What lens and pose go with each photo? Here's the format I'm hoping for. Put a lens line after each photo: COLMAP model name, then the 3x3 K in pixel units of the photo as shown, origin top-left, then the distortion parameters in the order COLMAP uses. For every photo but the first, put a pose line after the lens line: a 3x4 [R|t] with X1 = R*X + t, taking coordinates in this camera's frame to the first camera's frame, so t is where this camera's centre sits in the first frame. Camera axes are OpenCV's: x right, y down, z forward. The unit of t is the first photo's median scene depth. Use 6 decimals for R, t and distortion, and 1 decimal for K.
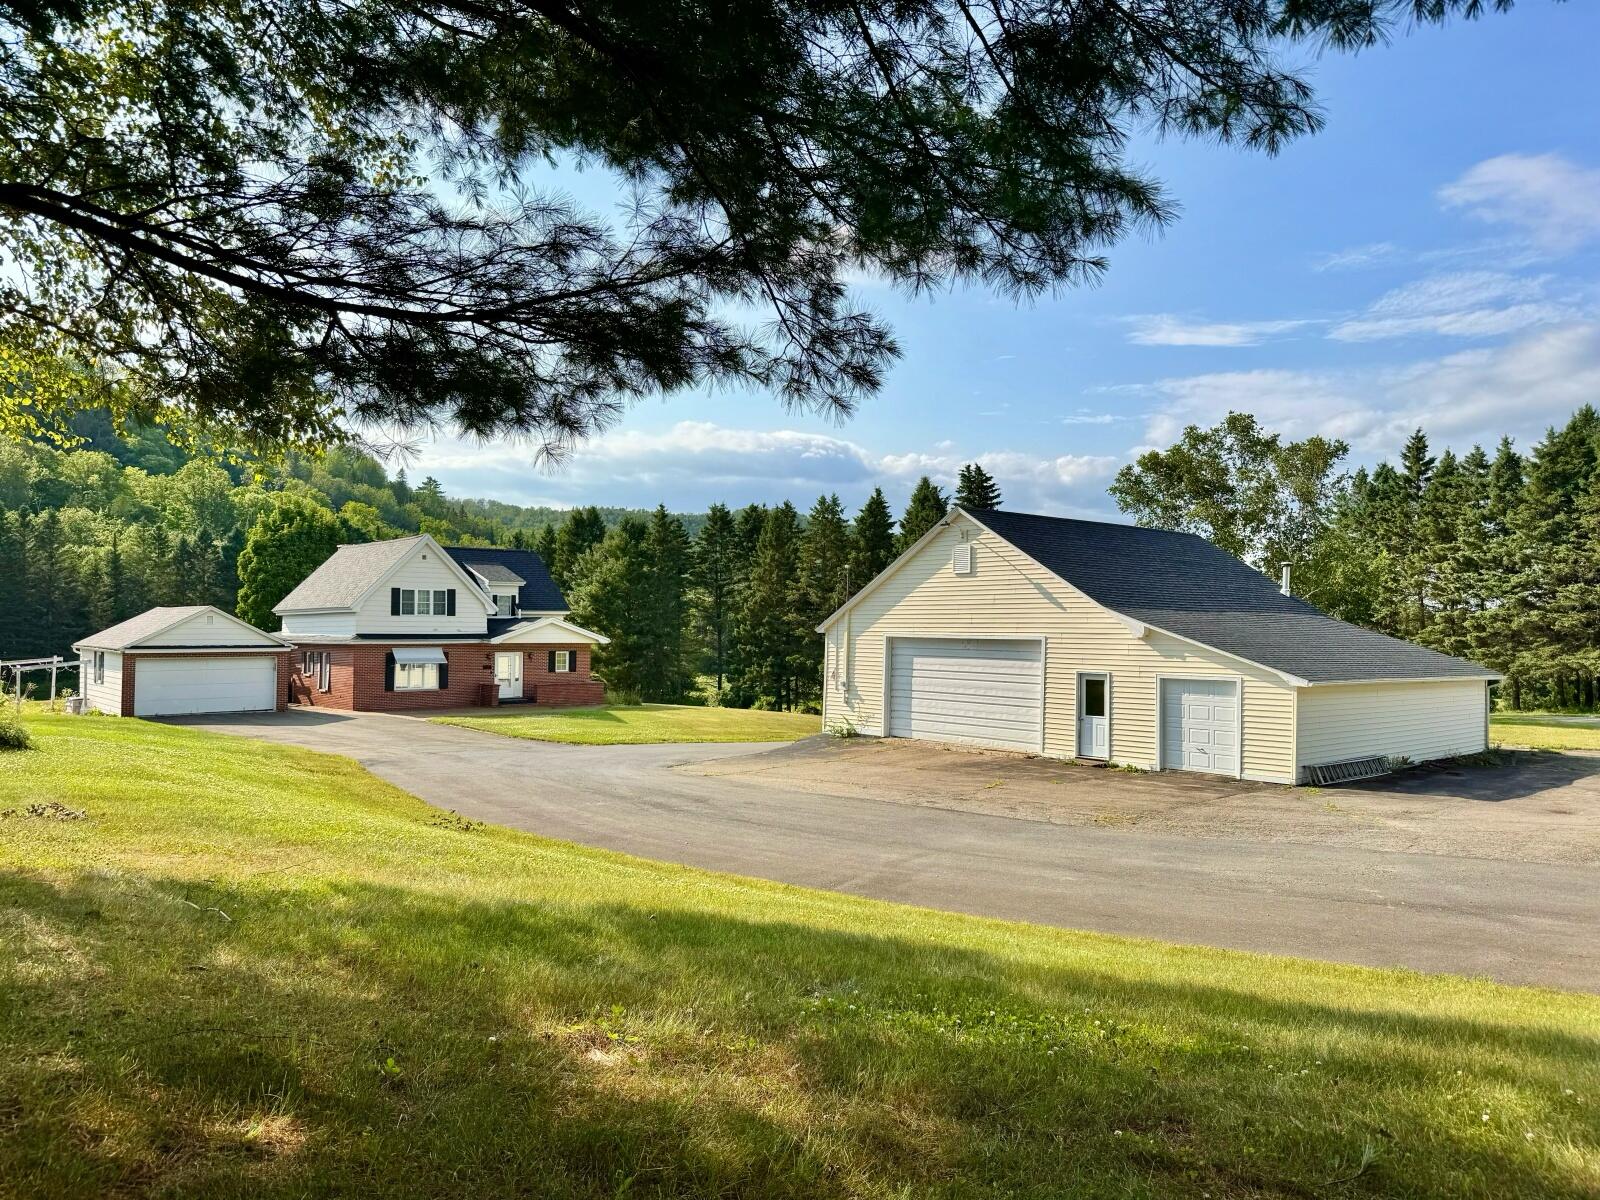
lens RADIAL K [[1112.1, 0, 805.5], [0, 1112.1, 607.5], [0, 0, 1]] dist [0.084412, -0.112801]
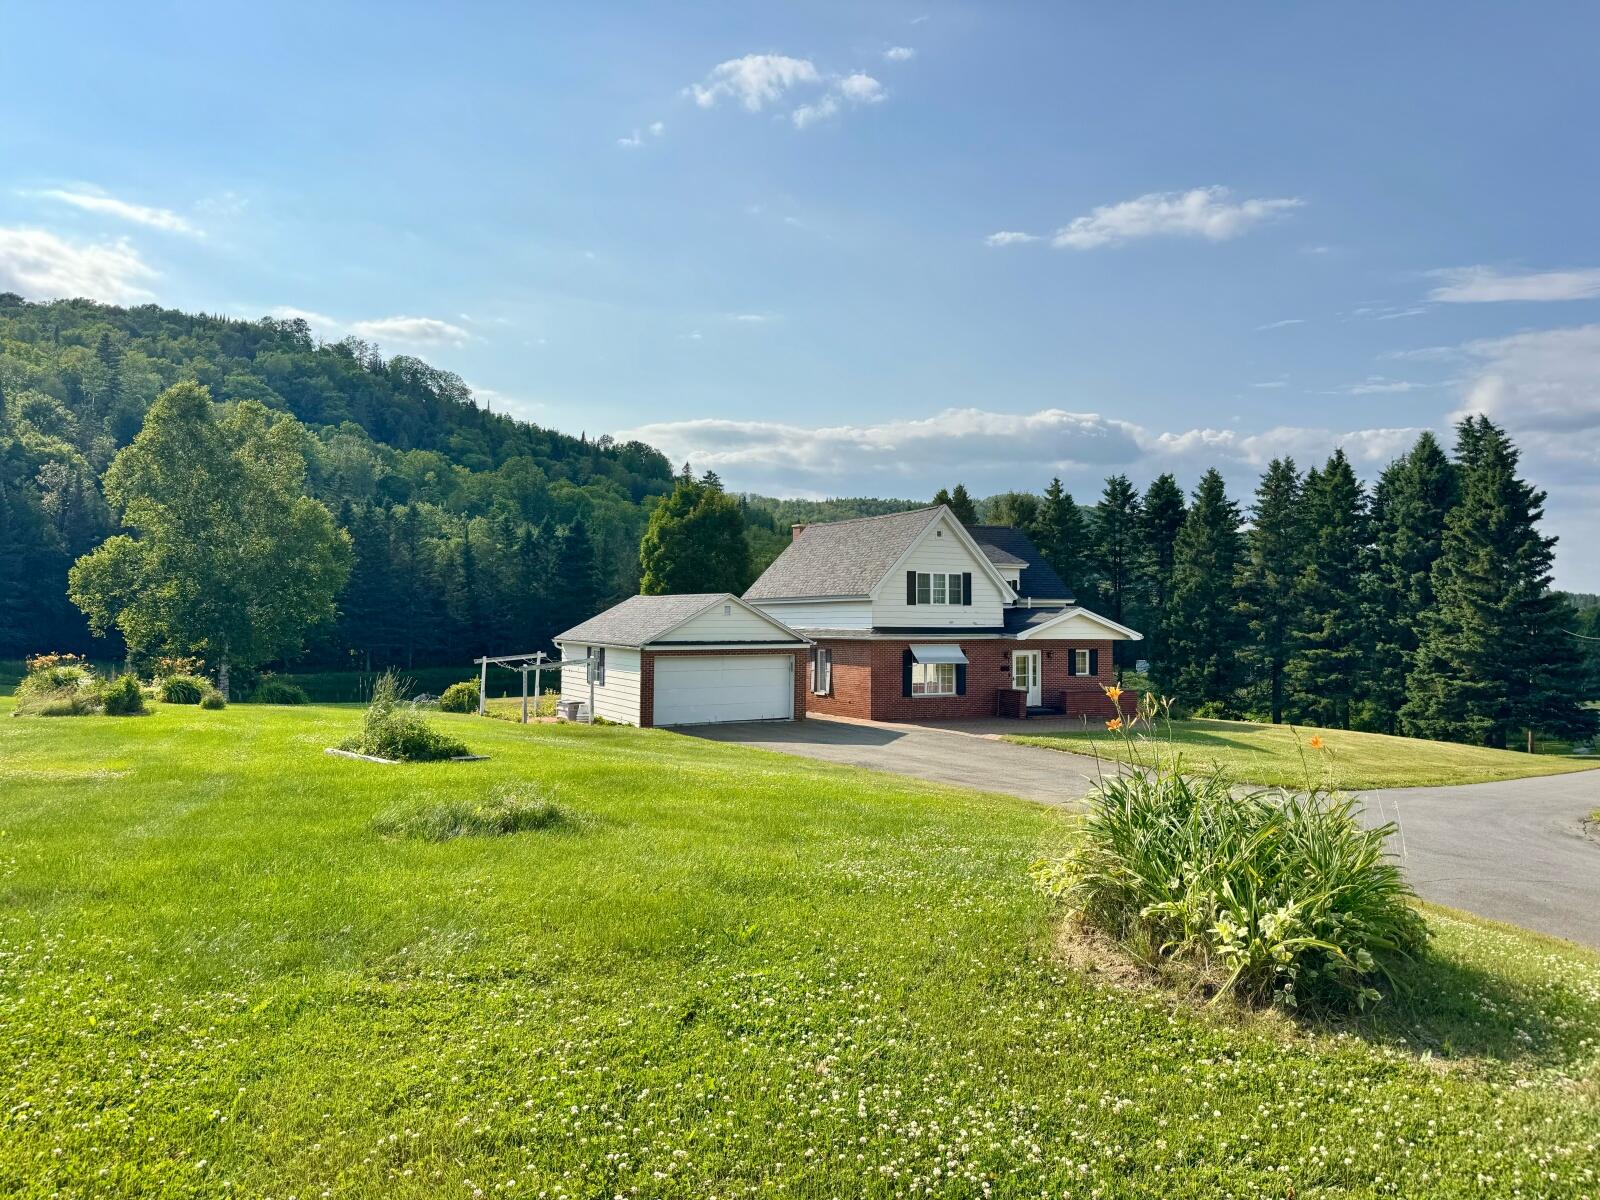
lens RADIAL K [[1112.1, 0, 805.5], [0, 1112.1, 607.5], [0, 0, 1]] dist [0.084412, -0.112801]
pose [[0.977824, -0.000241, -0.209430, -0.157814], [0.002161, 0.999958, 0.008941, 0.000905], [0.209419, -0.009195, 0.977783, 0.111503]]
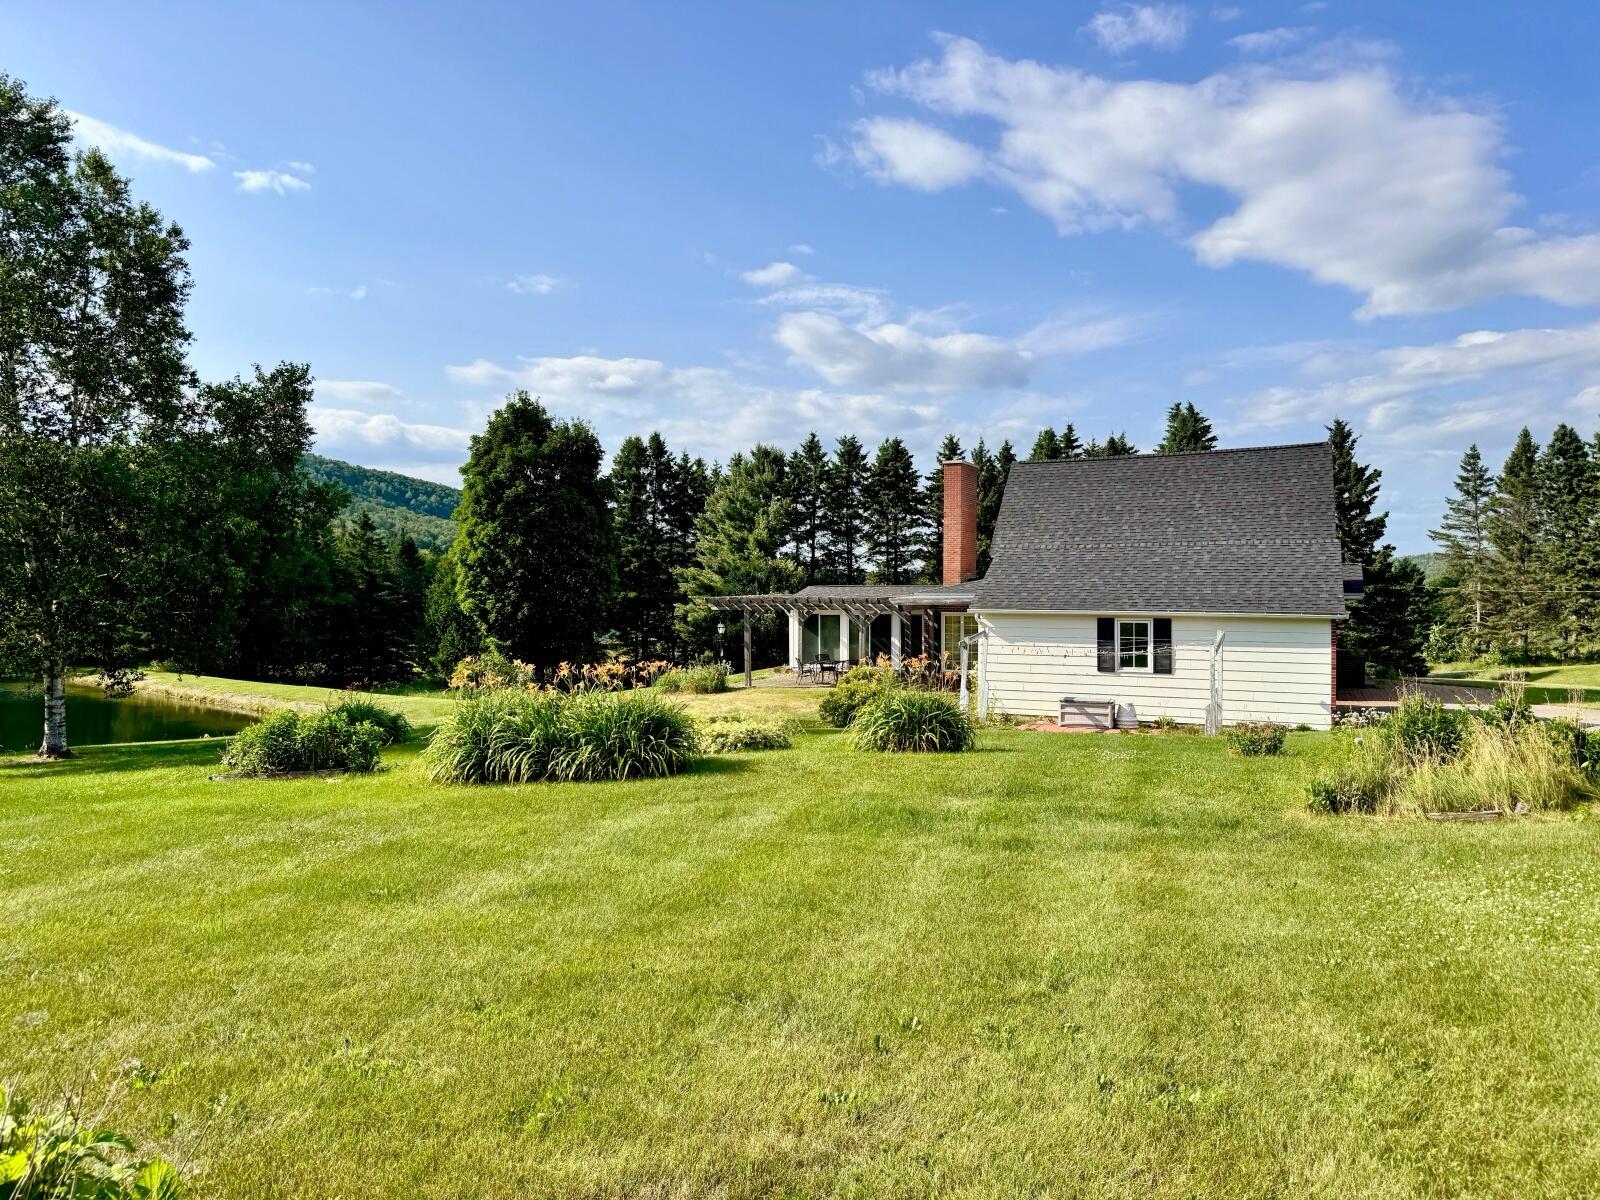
lens RADIAL K [[1114.4, 0, 800.0], [0, 1114.4, 600.0], [0, 0, 1]] dist [0.076718, -0.102375]
pose [[0.908014, -0.011556, 0.418781, -0.545467], [-0.000240, 0.999605, 0.028104, 0.007507], [-0.418940, -0.025619, 0.907652, 0.296896]]
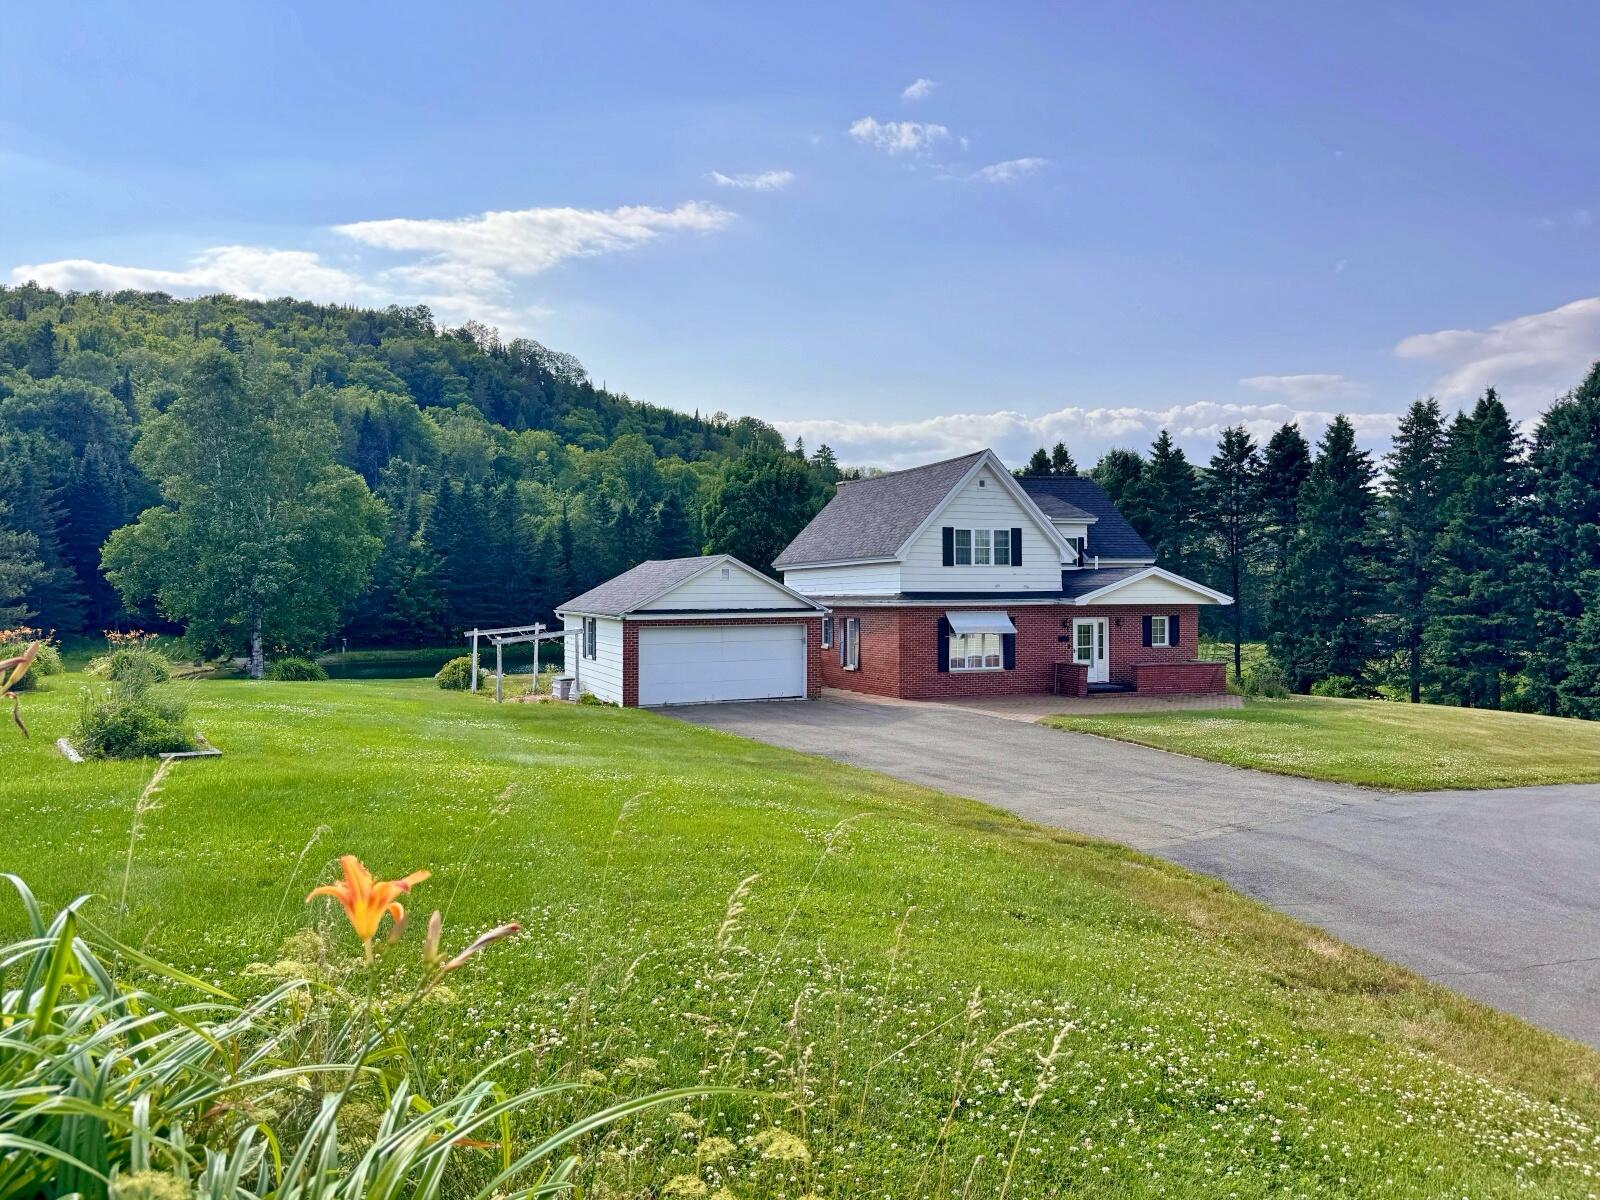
lens RADIAL K [[1107.7, 0, 805.8], [0, 1107.7, 618.4], [0, 0, 1]] dist [0.080604, -0.099910]
pose [[0.947339, -0.002041, -0.320226, -0.131899], [0.015317, 0.999124, 0.038944, 0.006727], [0.319866, -0.041798, 0.946540, 0.179710]]
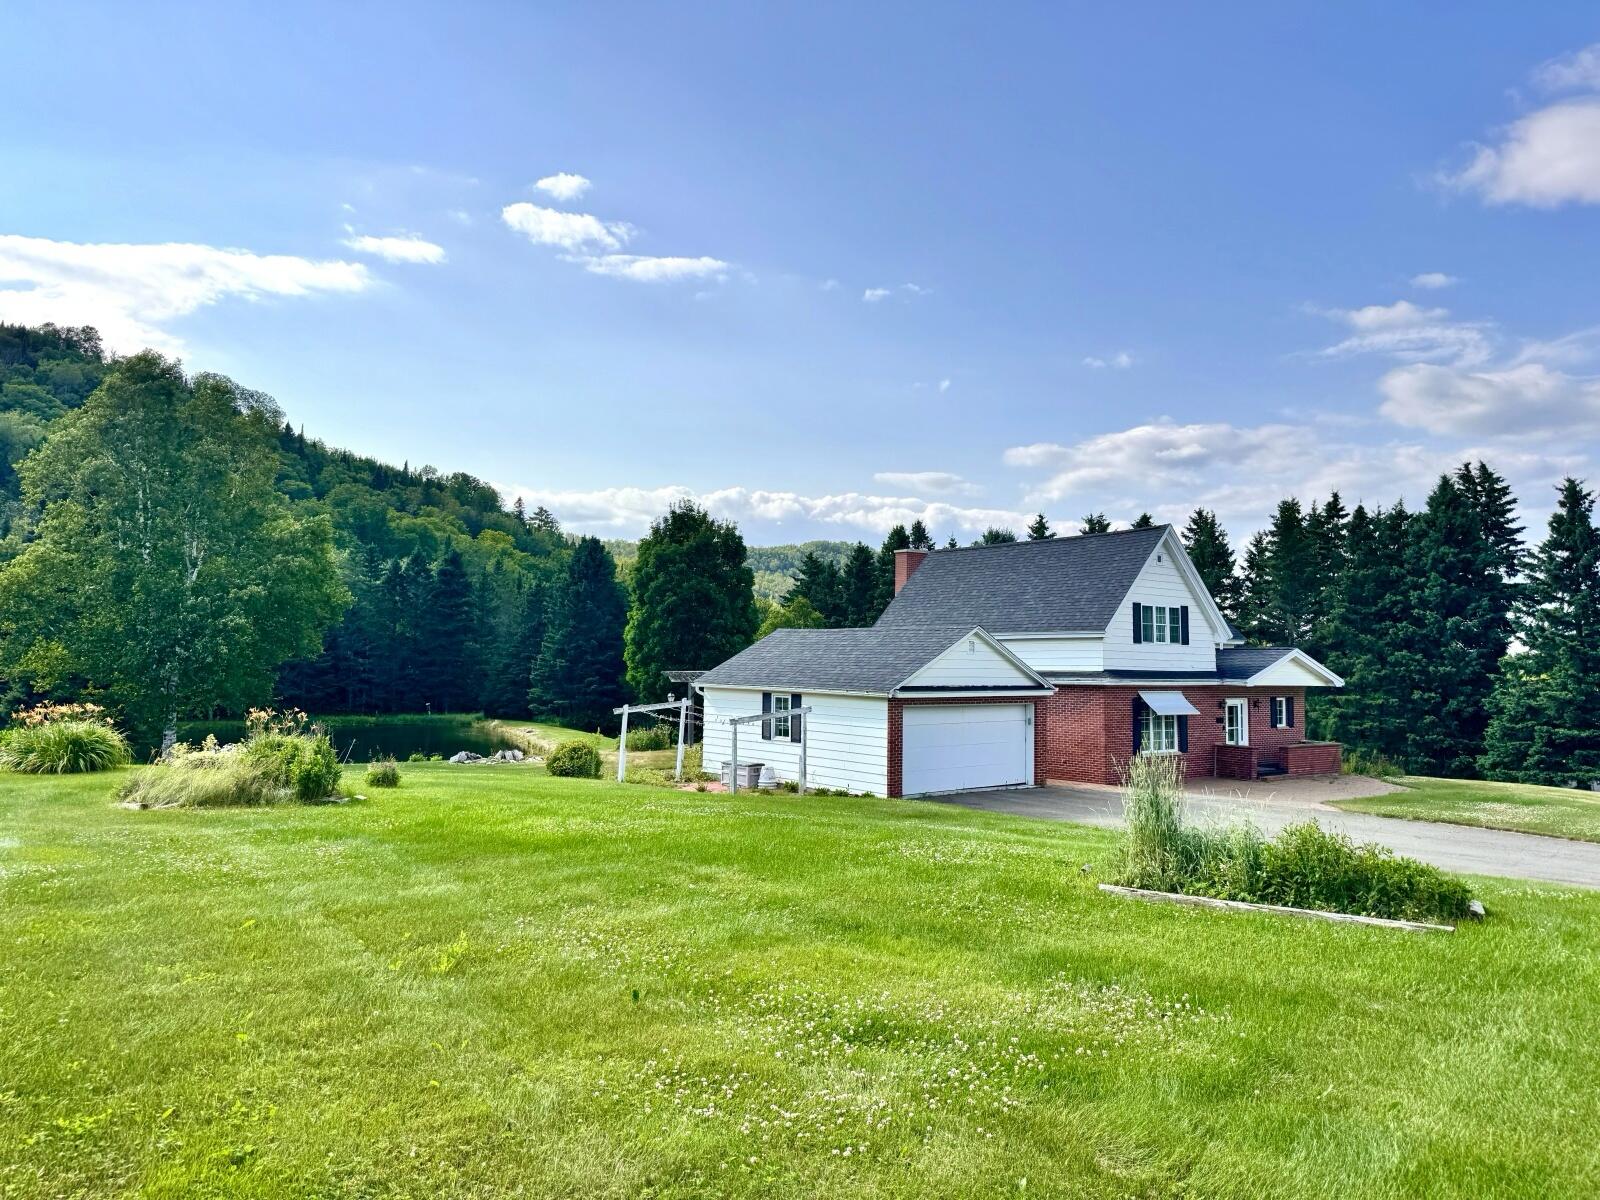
lens RADIAL K [[1124.6, 0, 777.7], [0, 1124.6, 572.5], [0, 0, 1]] dist [0.026782, -0.000863]
pose [[0.998616, 0.003777, -0.052458, -0.319537], [-0.007047, 0.998034, -0.062274, 0.004863], [0.052119, 0.062558, 0.996680, 0.177139]]
